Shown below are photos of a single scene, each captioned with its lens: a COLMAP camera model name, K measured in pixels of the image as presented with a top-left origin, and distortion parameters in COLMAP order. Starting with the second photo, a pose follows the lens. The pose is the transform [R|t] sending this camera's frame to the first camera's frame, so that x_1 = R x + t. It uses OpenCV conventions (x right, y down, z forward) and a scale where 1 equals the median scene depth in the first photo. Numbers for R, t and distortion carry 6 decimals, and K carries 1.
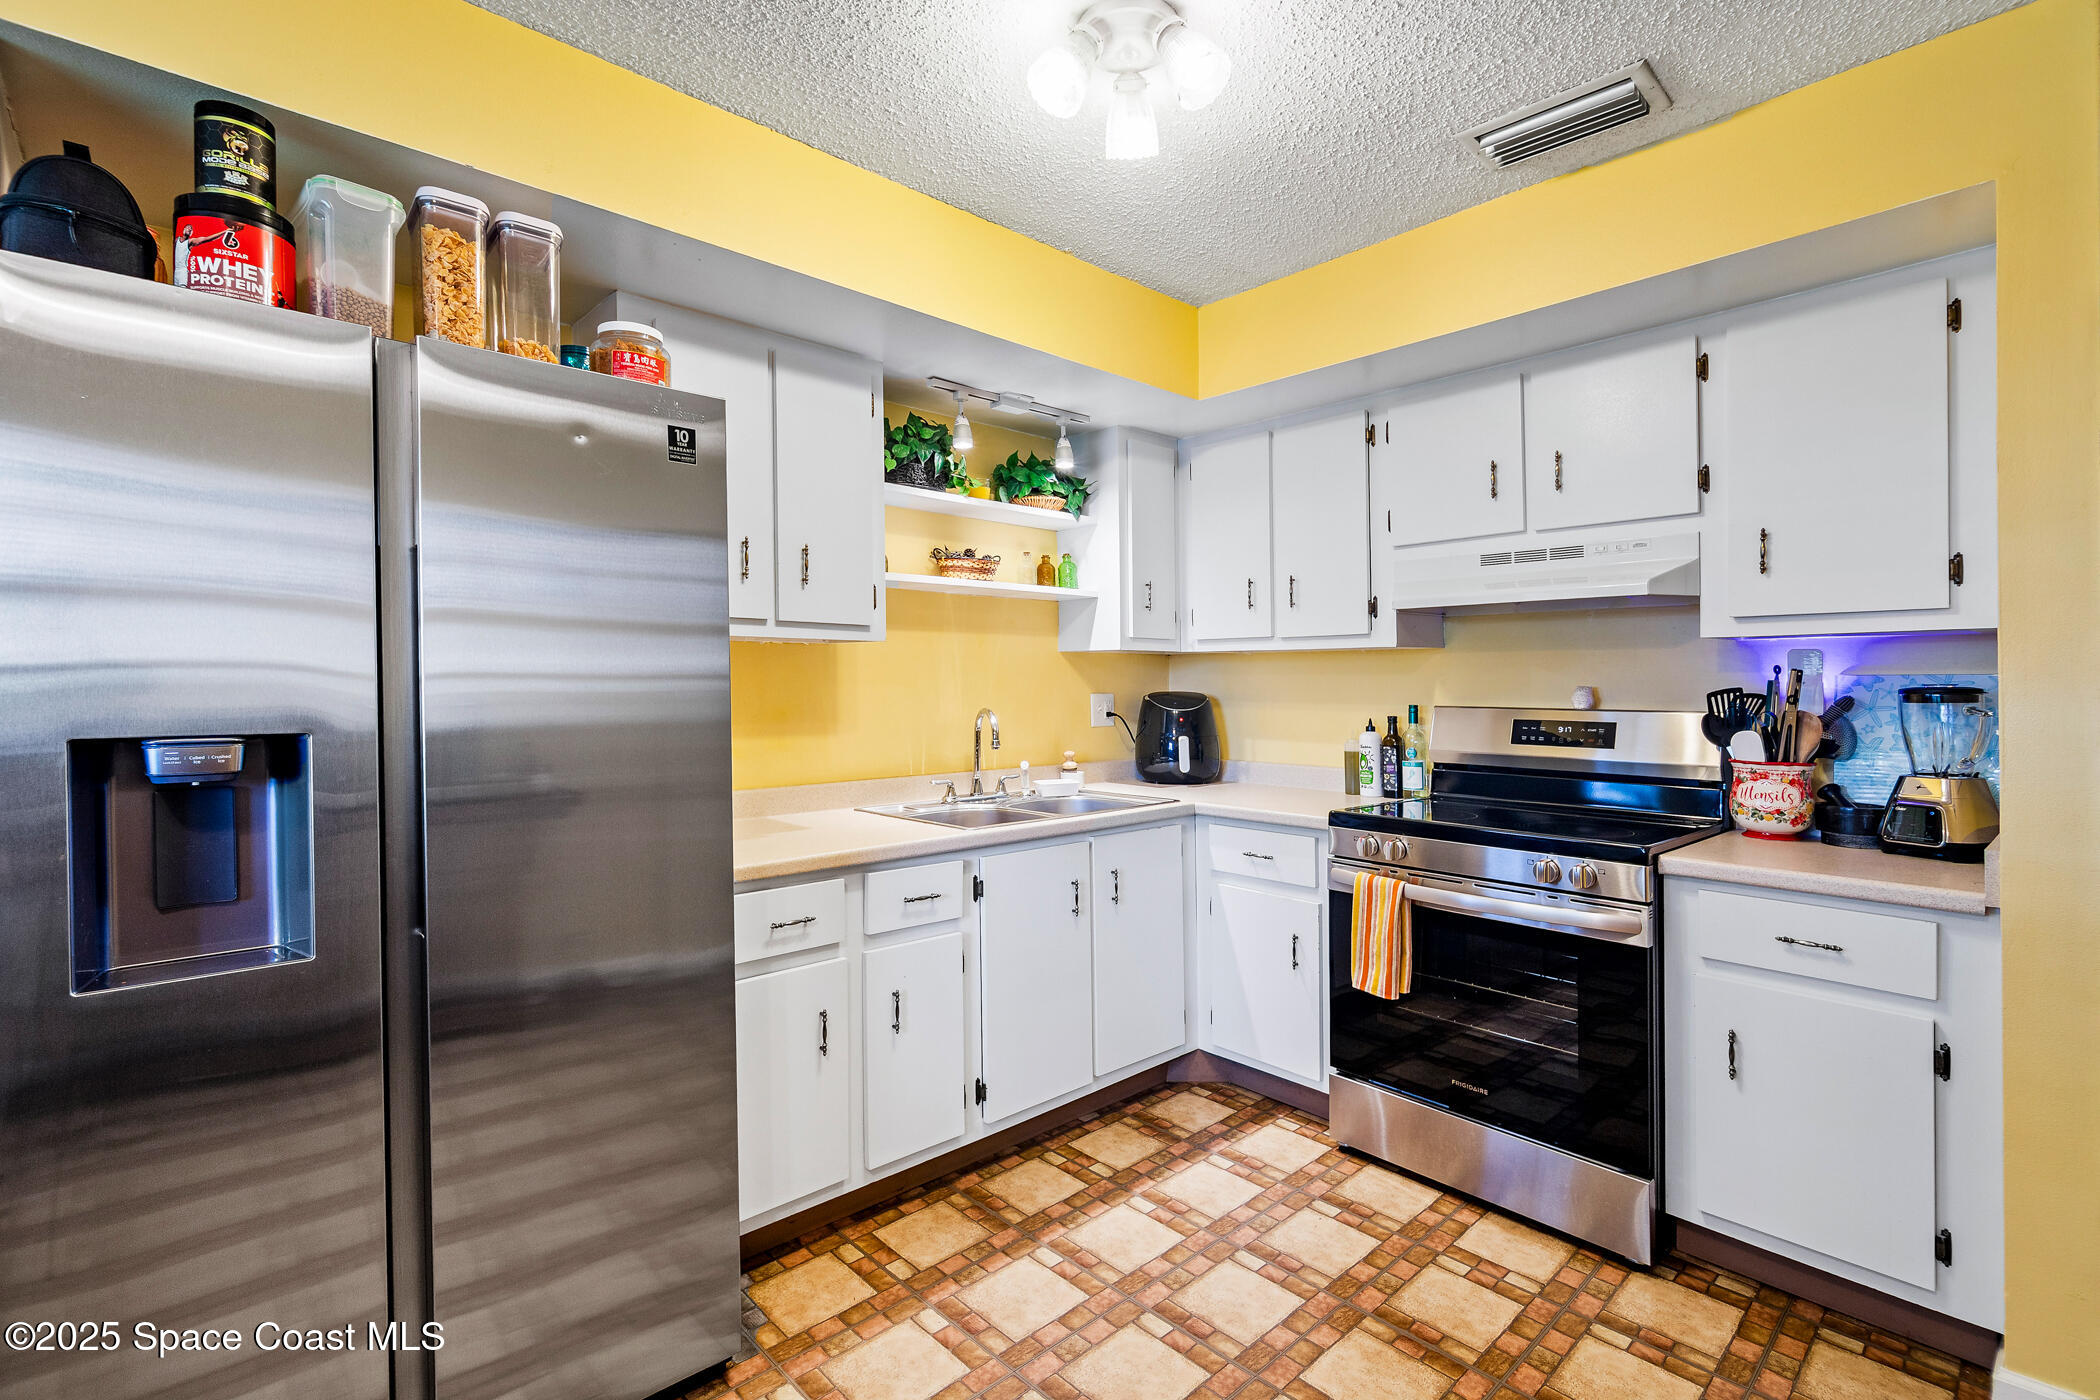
lens RADIAL K [[945.7, 0, 1048.9], [0, 945.7, 691.1], [0, 0, 1]] dist [-0.012651, 0.000074]
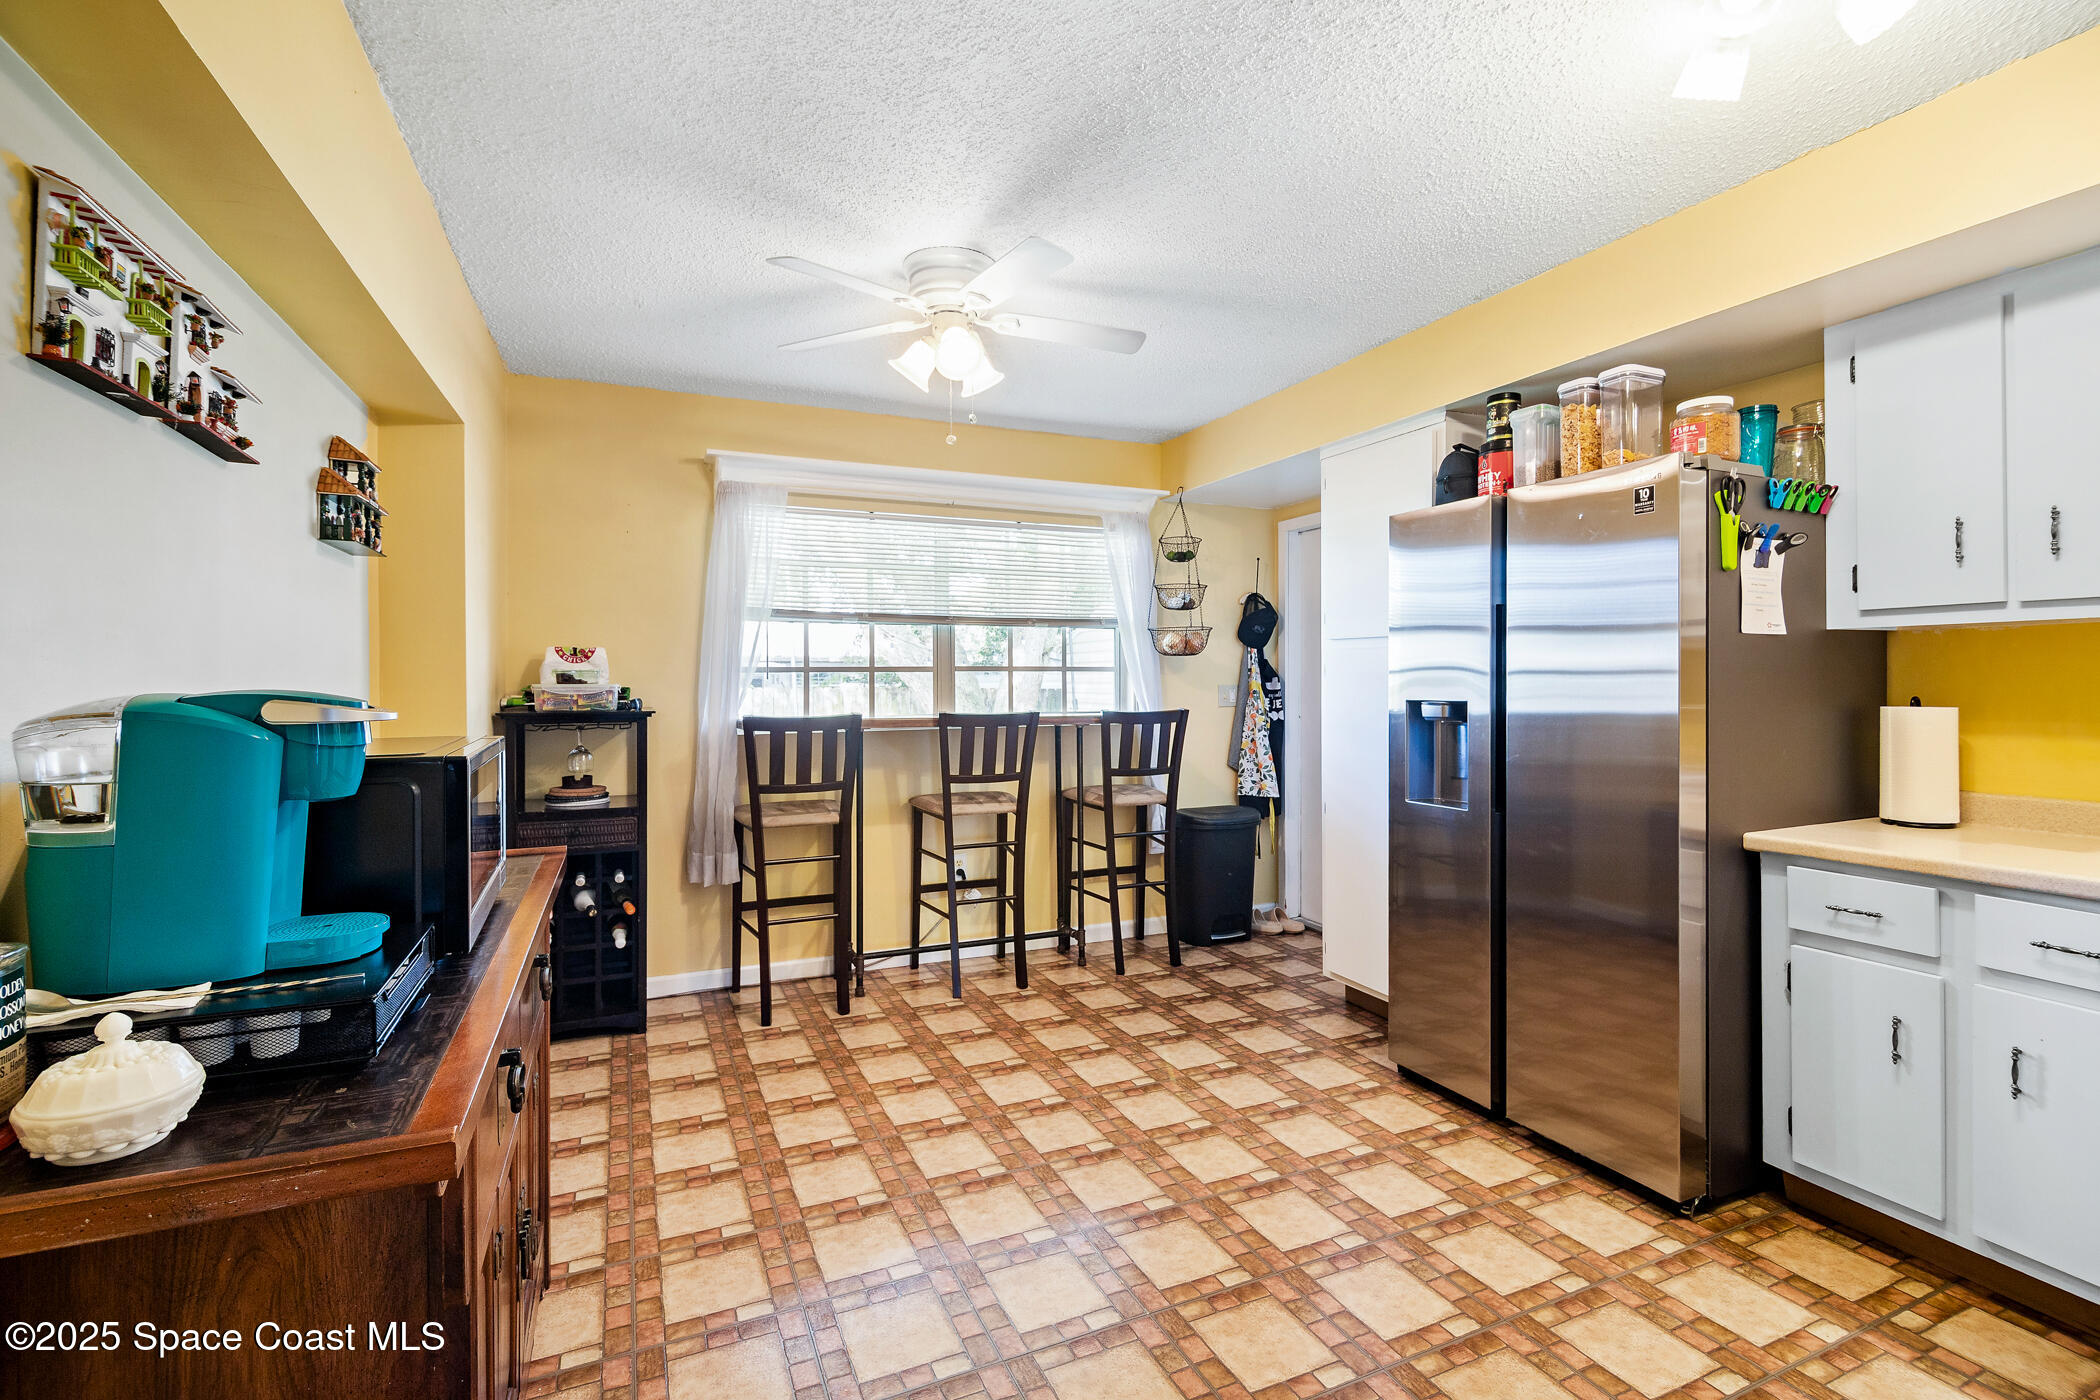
lens RADIAL K [[945.7, 0, 1048.9], [0, 945.7, 691.1], [0, 0, 1]] dist [-0.012651, 0.000074]
pose [[-0.312932, 0.013954, -0.949673, 0.984908], [0.002301, 0.999900, 0.013934, -0.007371], [0.949773, 0.002175, -0.312933, 0.509219]]
